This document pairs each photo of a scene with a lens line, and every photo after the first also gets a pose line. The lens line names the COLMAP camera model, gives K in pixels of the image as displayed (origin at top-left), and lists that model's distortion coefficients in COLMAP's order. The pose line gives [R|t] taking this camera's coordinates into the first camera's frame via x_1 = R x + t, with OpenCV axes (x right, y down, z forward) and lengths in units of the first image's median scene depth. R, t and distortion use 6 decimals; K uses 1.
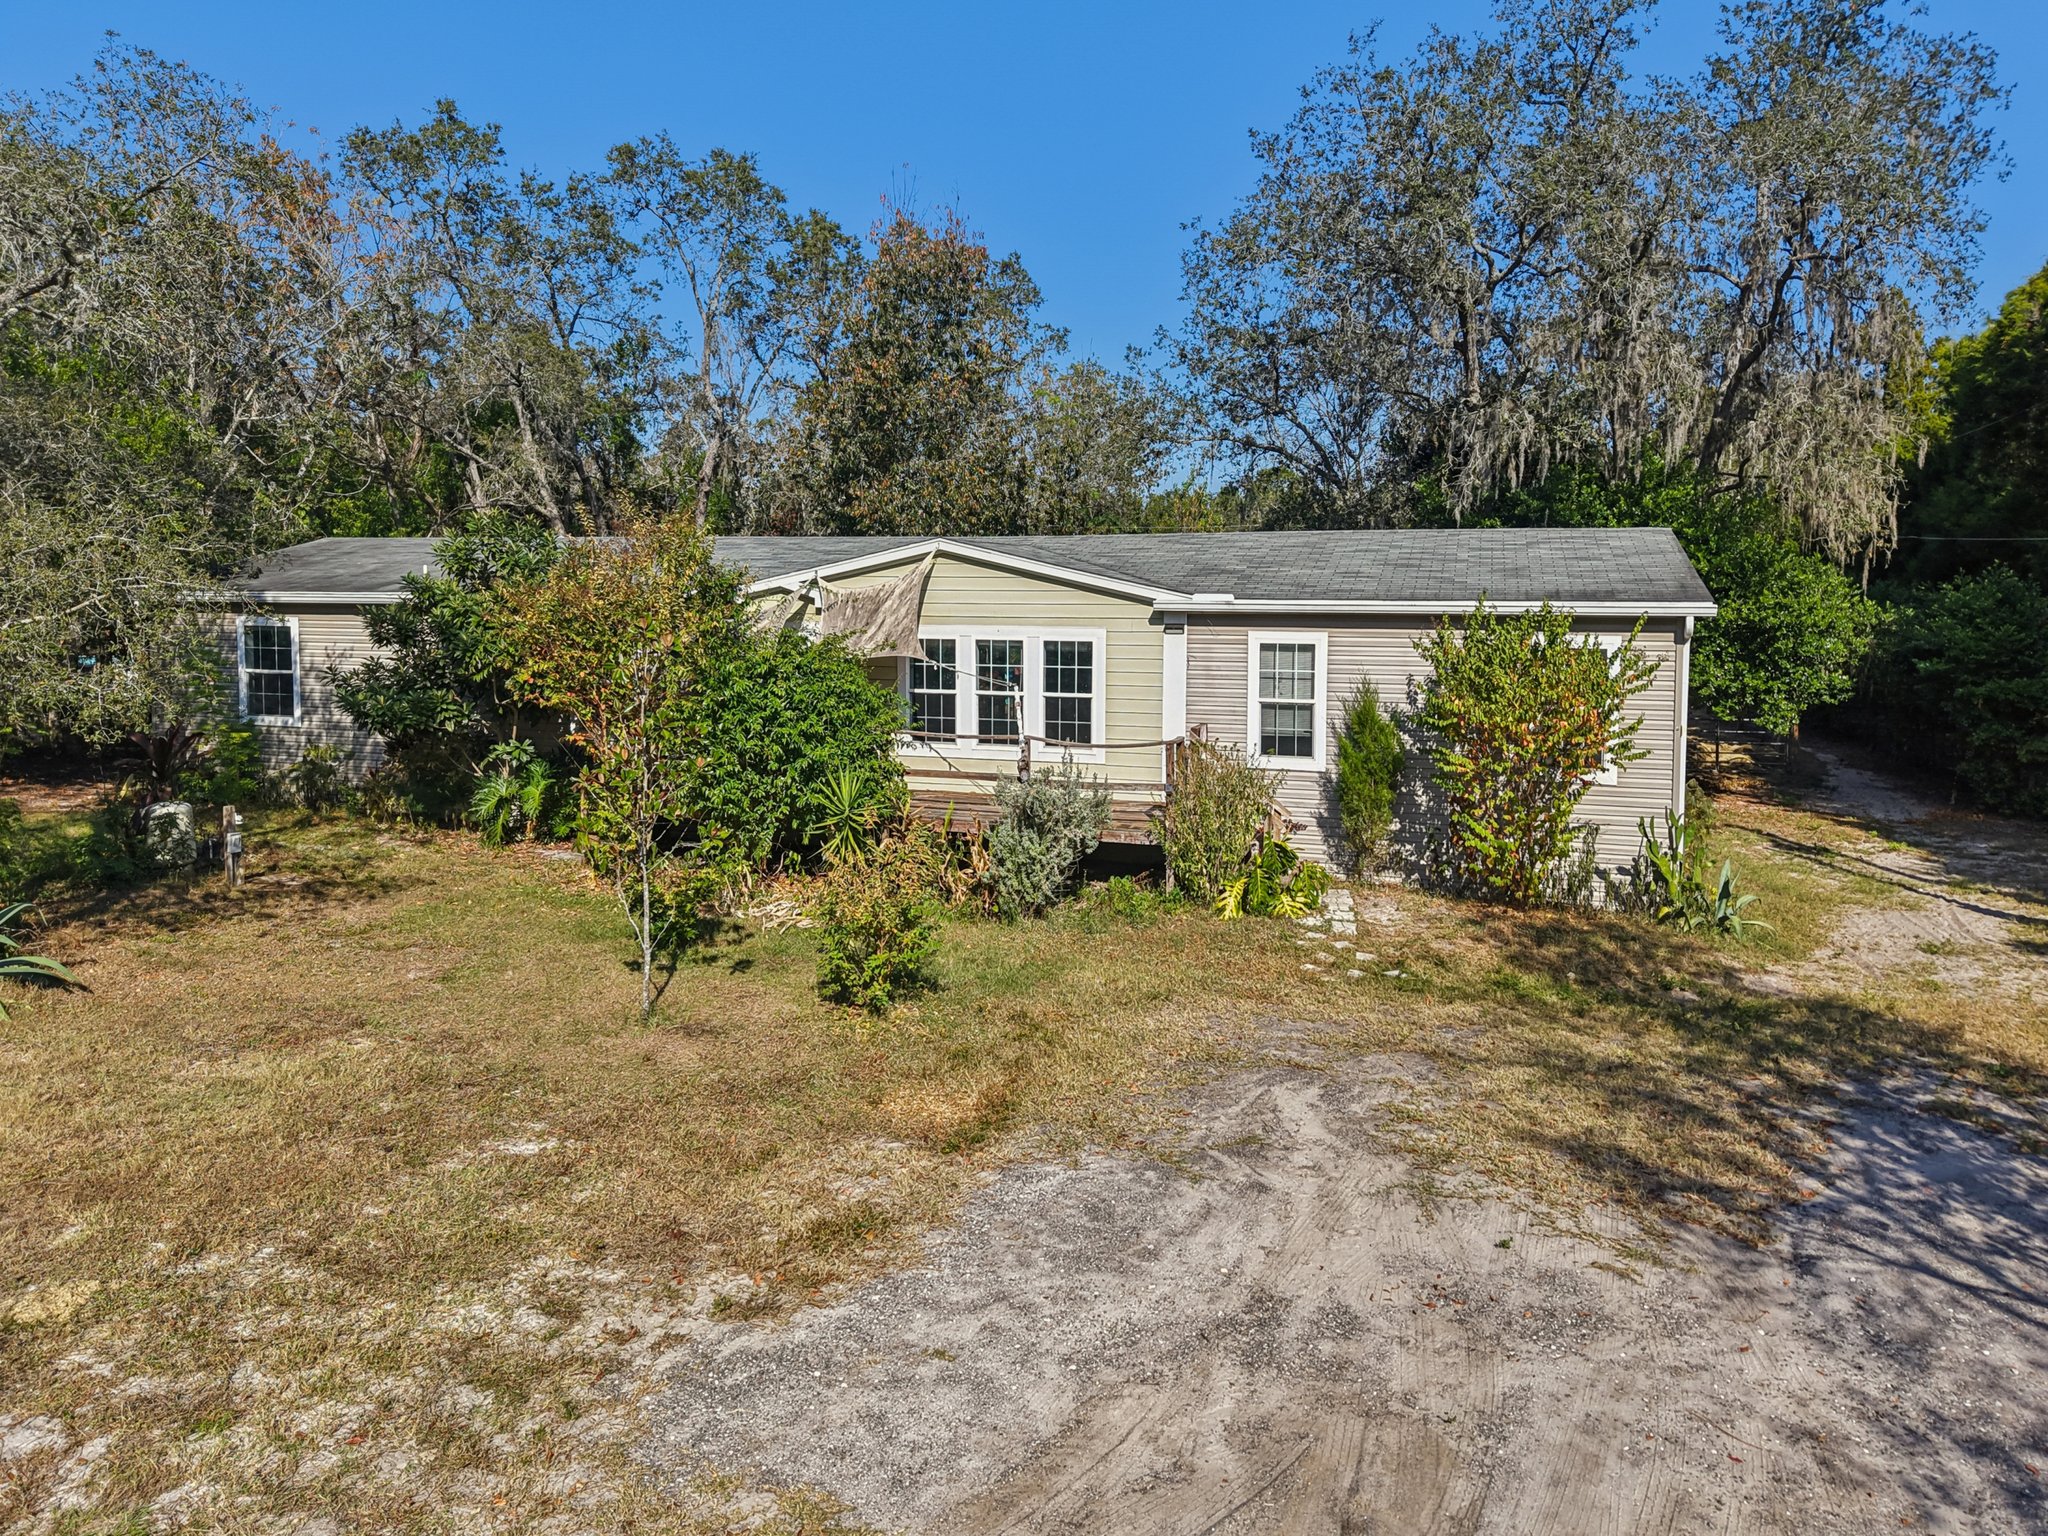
lens RADIAL K [[1394.9, 0, 1035.5], [0, 1394.9, 764.0], [0, 0, 1]] dist [0.024485, -0.003574]
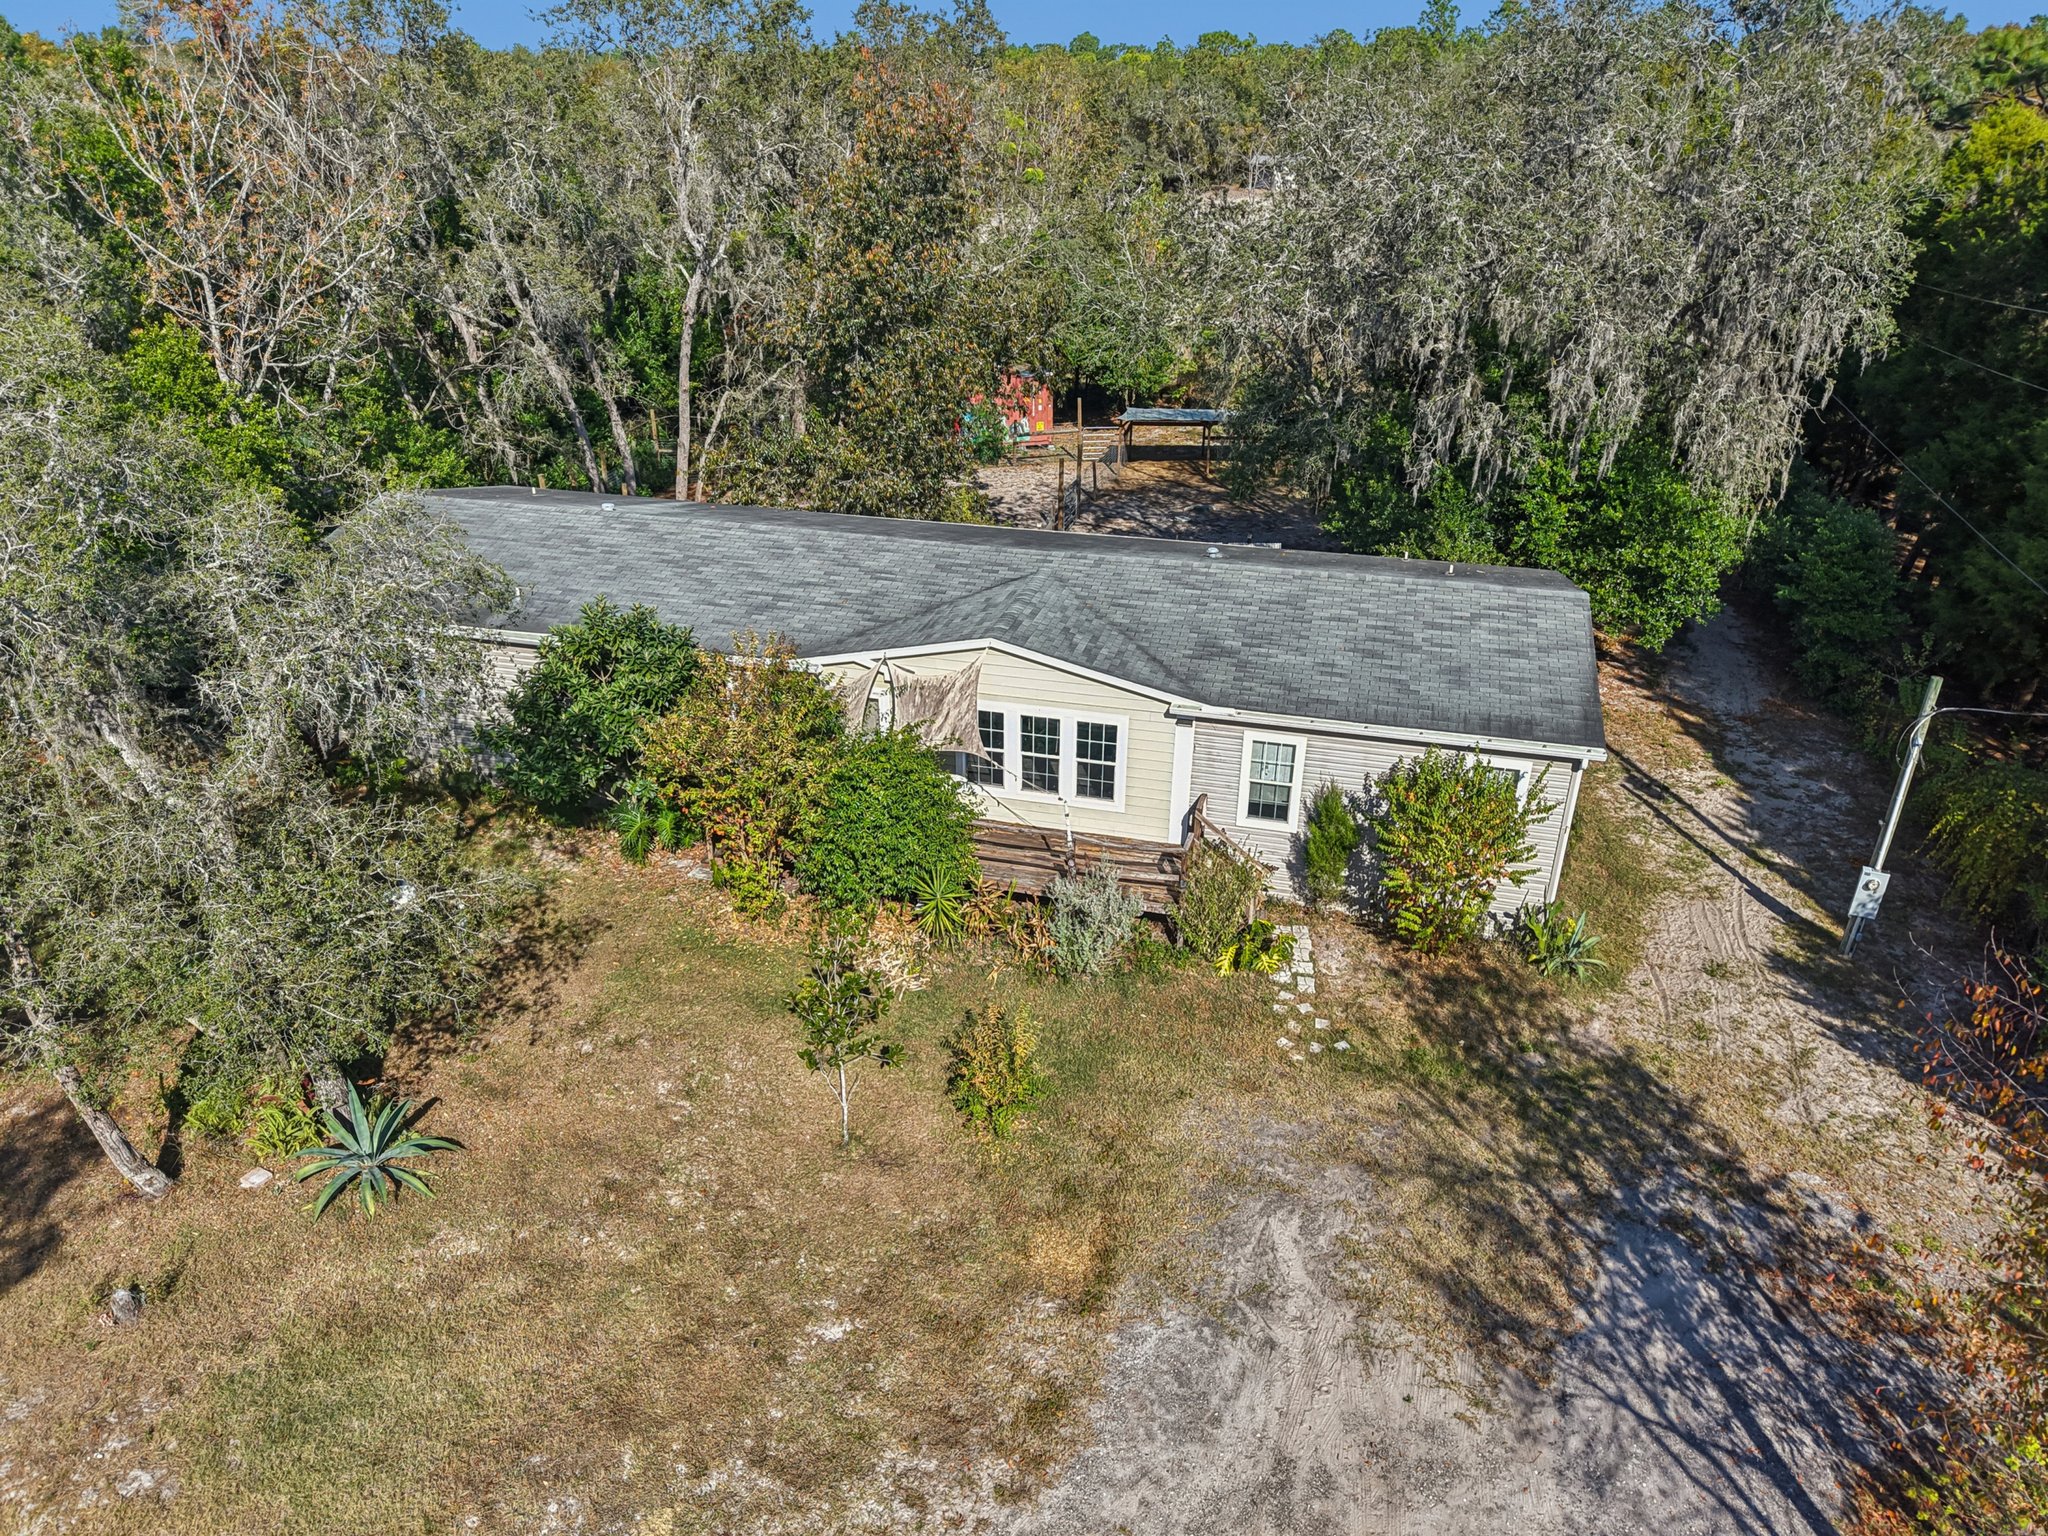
lens RADIAL K [[1394.9, 0, 1010.1], [0, 1394.9, 775.7], [0, 0, 1]] dist [0.024485, -0.003574]
pose [[0.997727, -0.033953, 0.058203, -0.146515], [0.005856, 0.904195, 0.427081, -0.660144], [-0.067128, -0.425769, 0.902338, -0.150575]]
